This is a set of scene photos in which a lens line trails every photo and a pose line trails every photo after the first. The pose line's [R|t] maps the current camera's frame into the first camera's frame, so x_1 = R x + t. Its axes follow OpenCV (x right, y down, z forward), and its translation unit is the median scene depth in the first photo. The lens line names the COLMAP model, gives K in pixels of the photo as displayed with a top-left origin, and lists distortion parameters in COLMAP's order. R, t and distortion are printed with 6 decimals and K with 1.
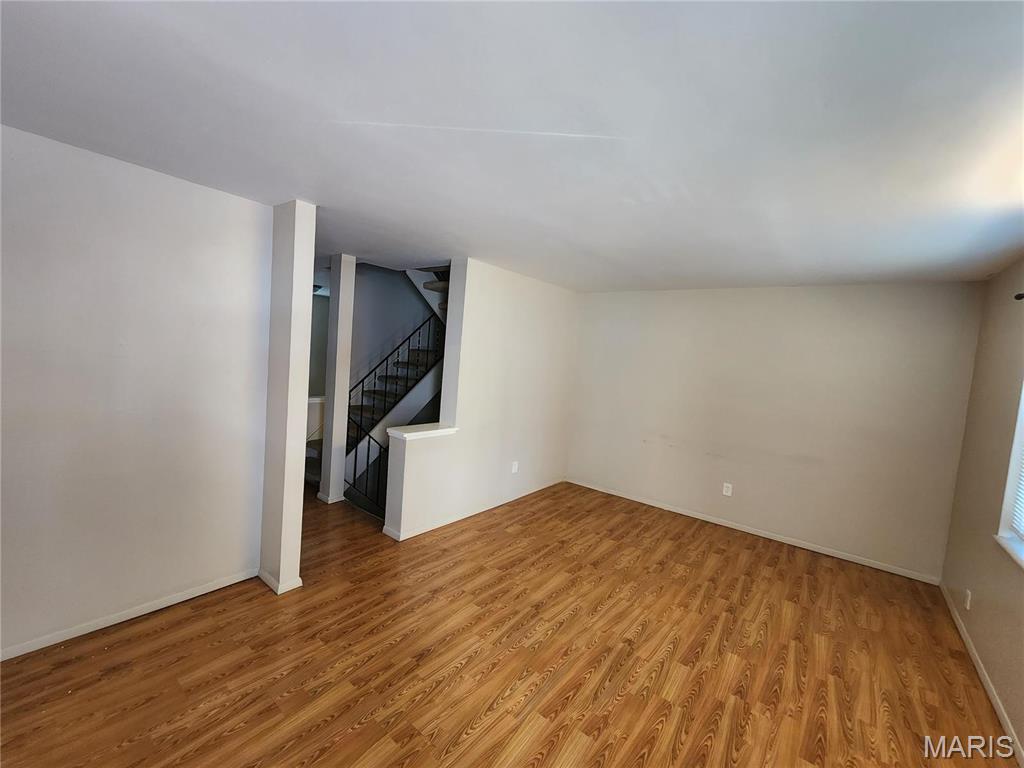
lens RADIAL K [[425.2, 0, 514.7], [0, 425.2, 383.6], [0, 0, 1]] dist [-0.000654, -0.002658]
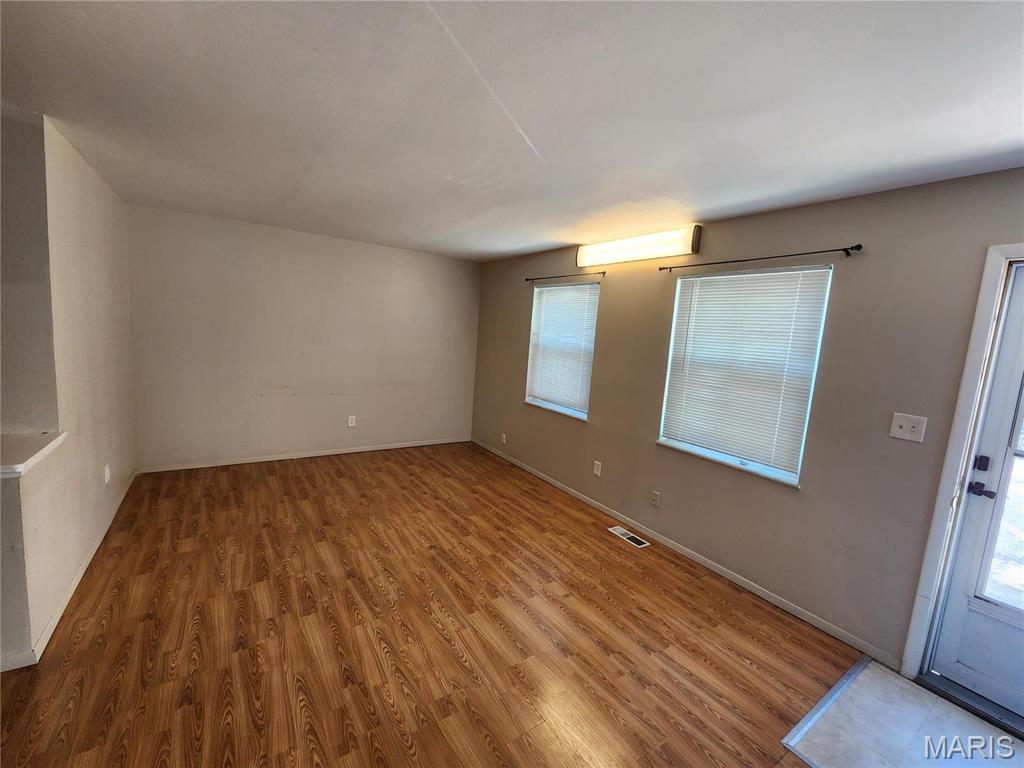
lens RADIAL K [[425.2, 0, 509.6], [0, 425.2, 383.4], [0, 0, 1]] dist [-0.000654, -0.002658]
pose [[0.321428, -0.173326, 0.930936, -0.587537], [0.020641, 0.984154, 0.176108, -0.066239], [-0.946709, -0.037390, 0.319913, 0.318033]]
